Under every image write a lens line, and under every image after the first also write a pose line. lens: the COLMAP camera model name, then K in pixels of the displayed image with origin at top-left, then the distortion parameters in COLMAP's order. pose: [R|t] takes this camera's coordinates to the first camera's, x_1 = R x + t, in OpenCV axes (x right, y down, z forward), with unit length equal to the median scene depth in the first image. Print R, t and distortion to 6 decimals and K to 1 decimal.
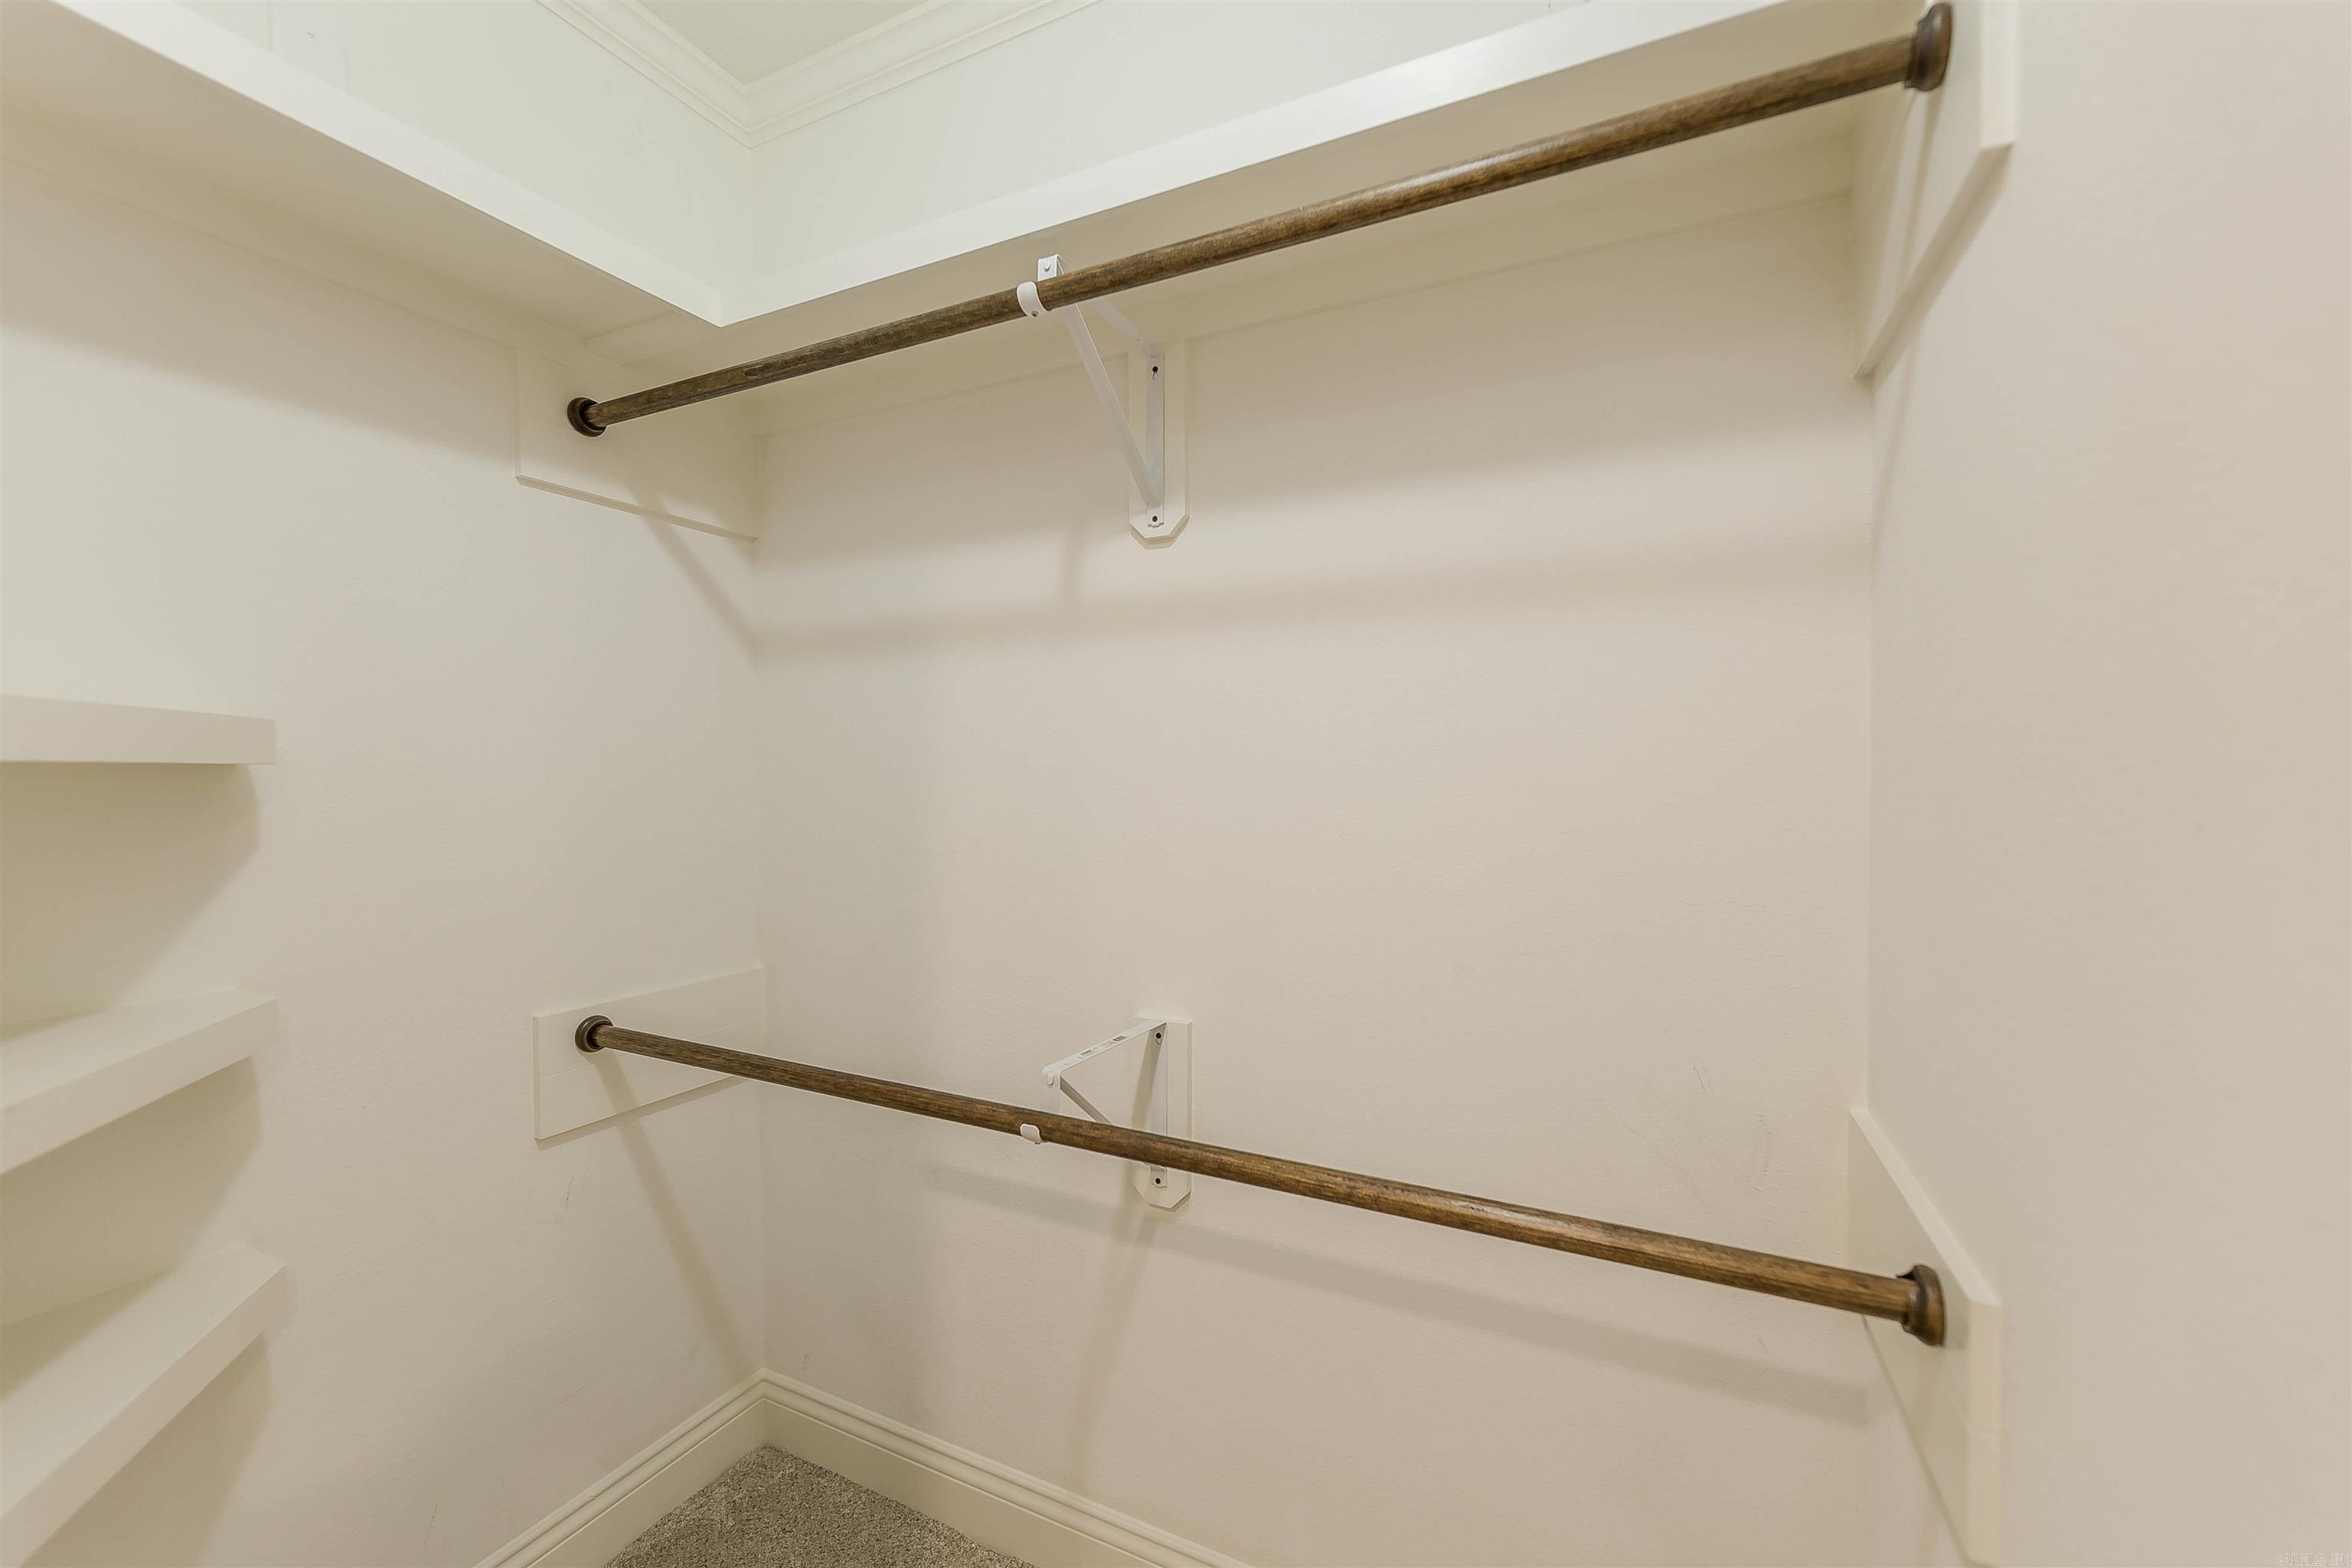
lens RADIAL K [[953.2, 0, 1167.3], [0, 953.2, 773.0], [0, 0, 1]] dist [-0.003299, -0.000217]
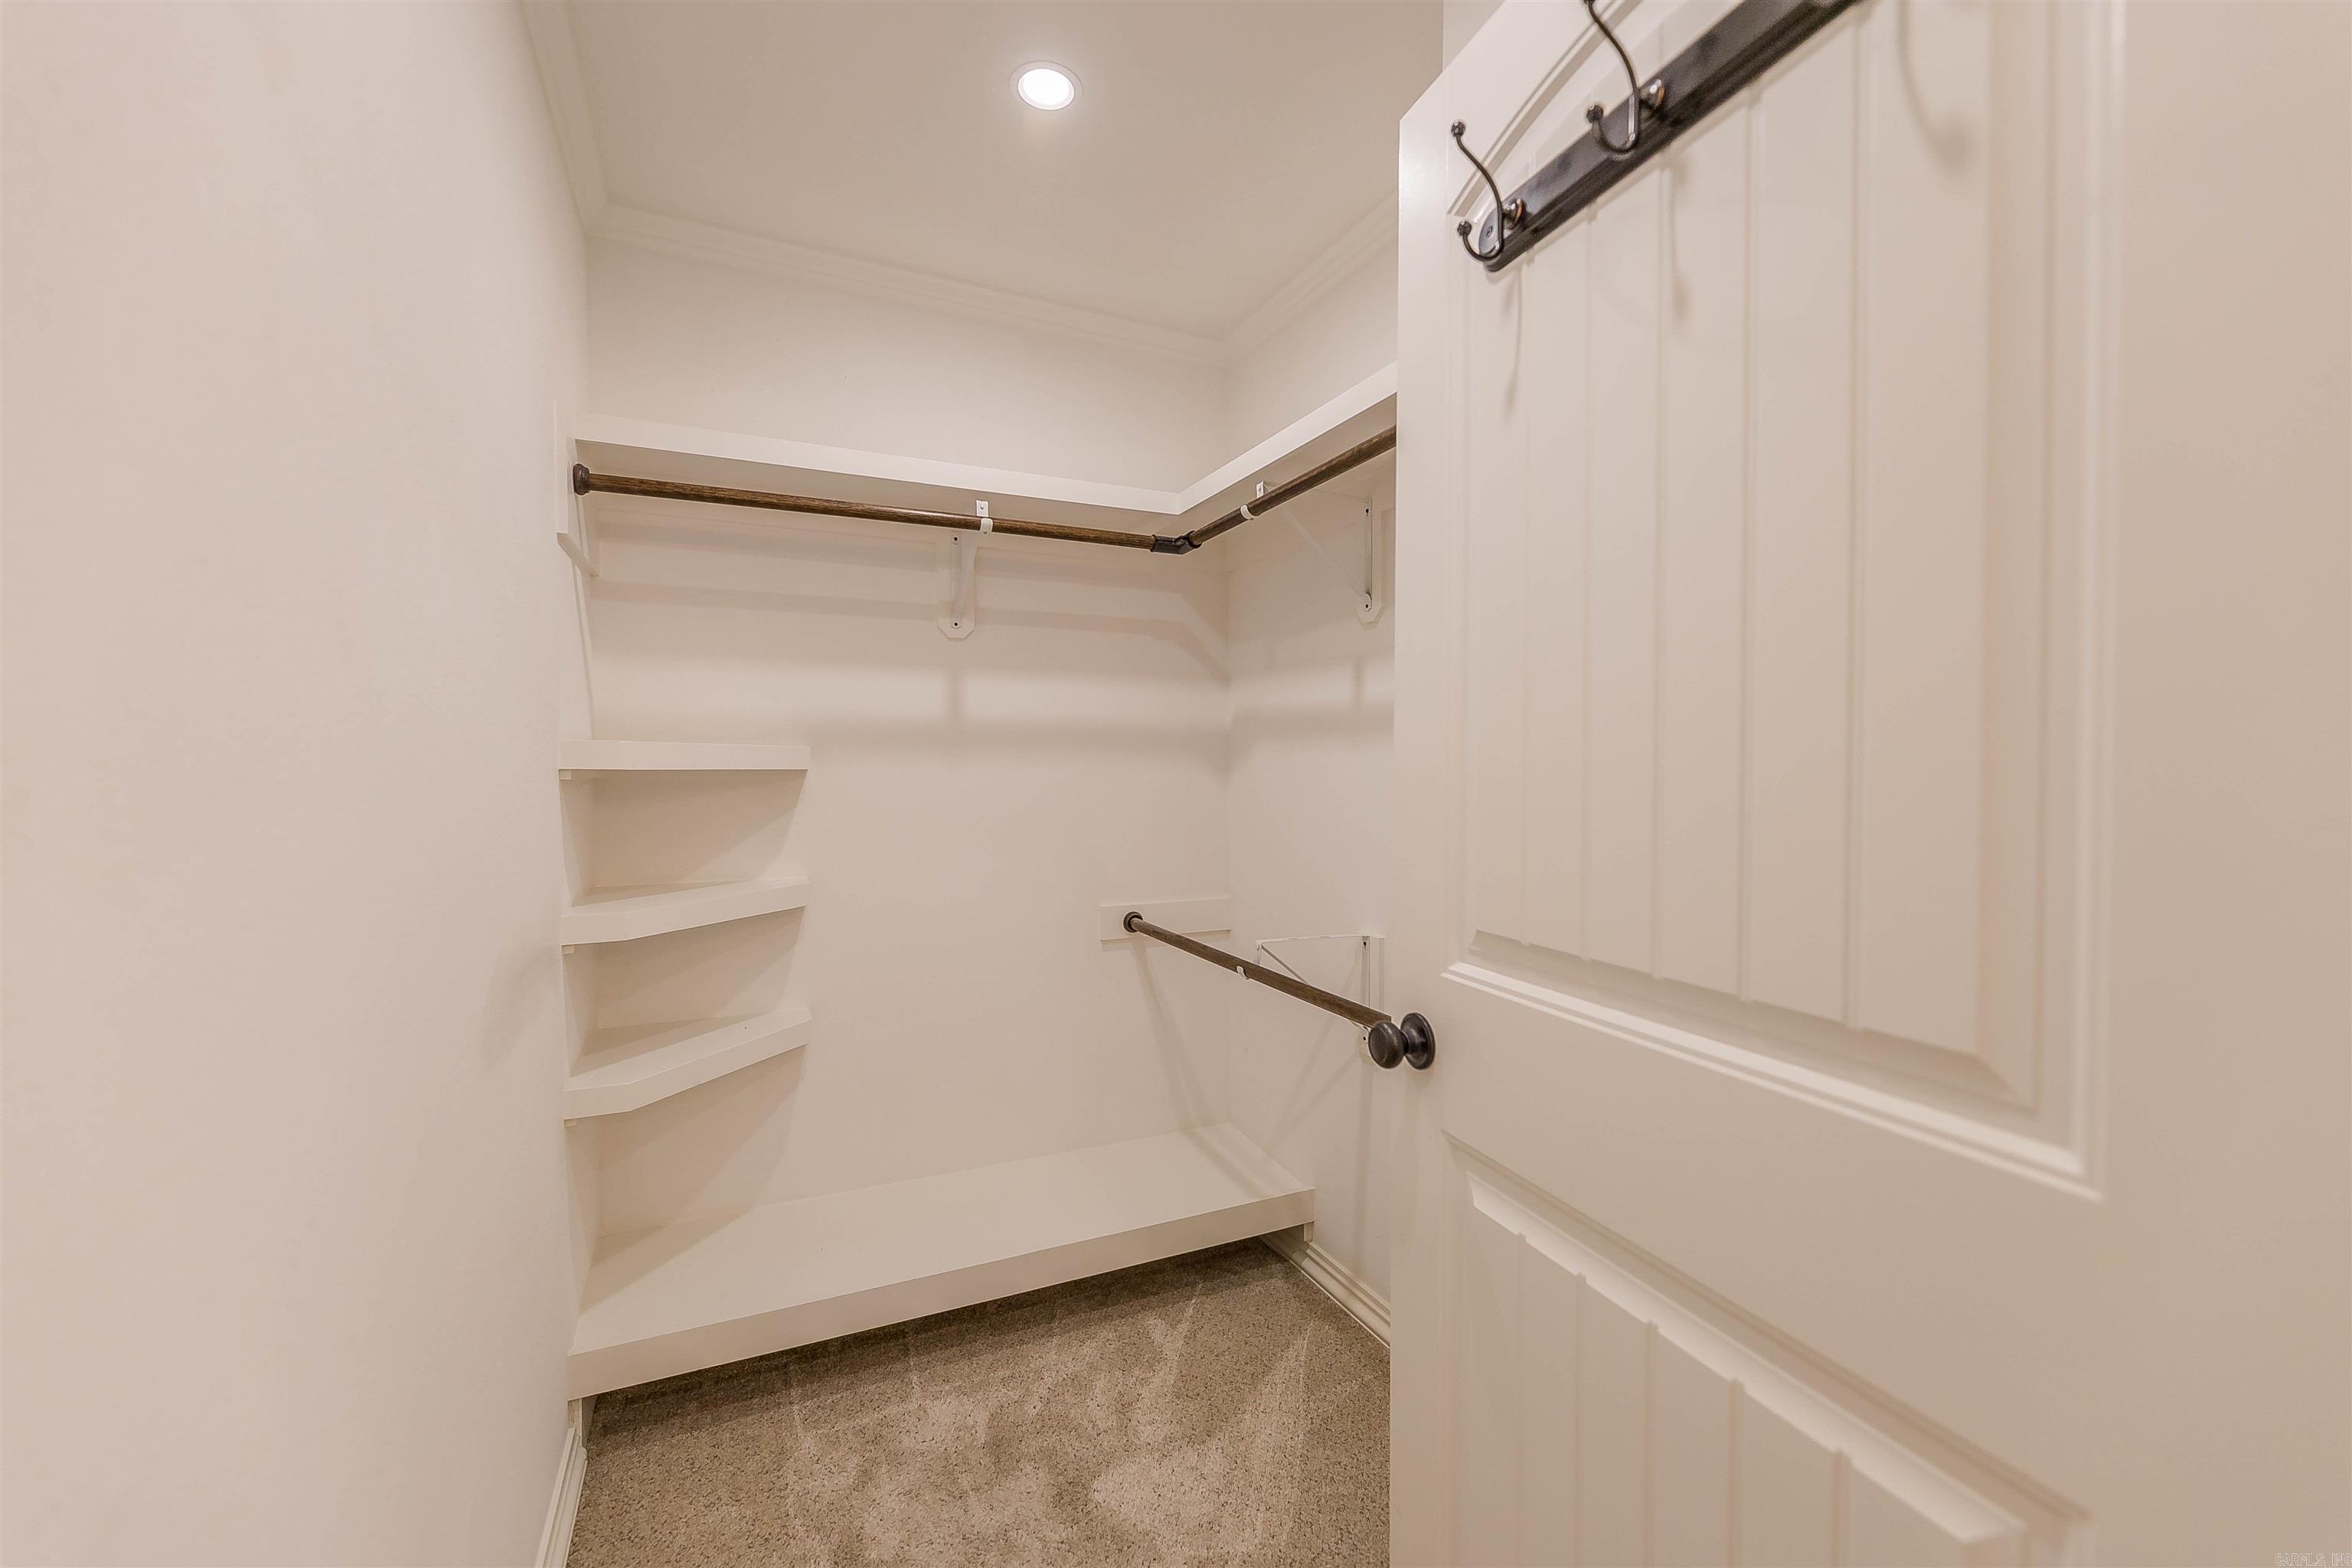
lens RADIAL K [[953.2, 0, 1184.7], [0, 953.2, 780.6], [0, 0, 1]] dist [-0.003299, -0.000217]
pose [[0.776457, 0.003720, -0.630160, 0.744707], [-0.000115, 0.999983, 0.005762, 0.000848], [0.630171, -0.004401, 0.776444, -0.393428]]
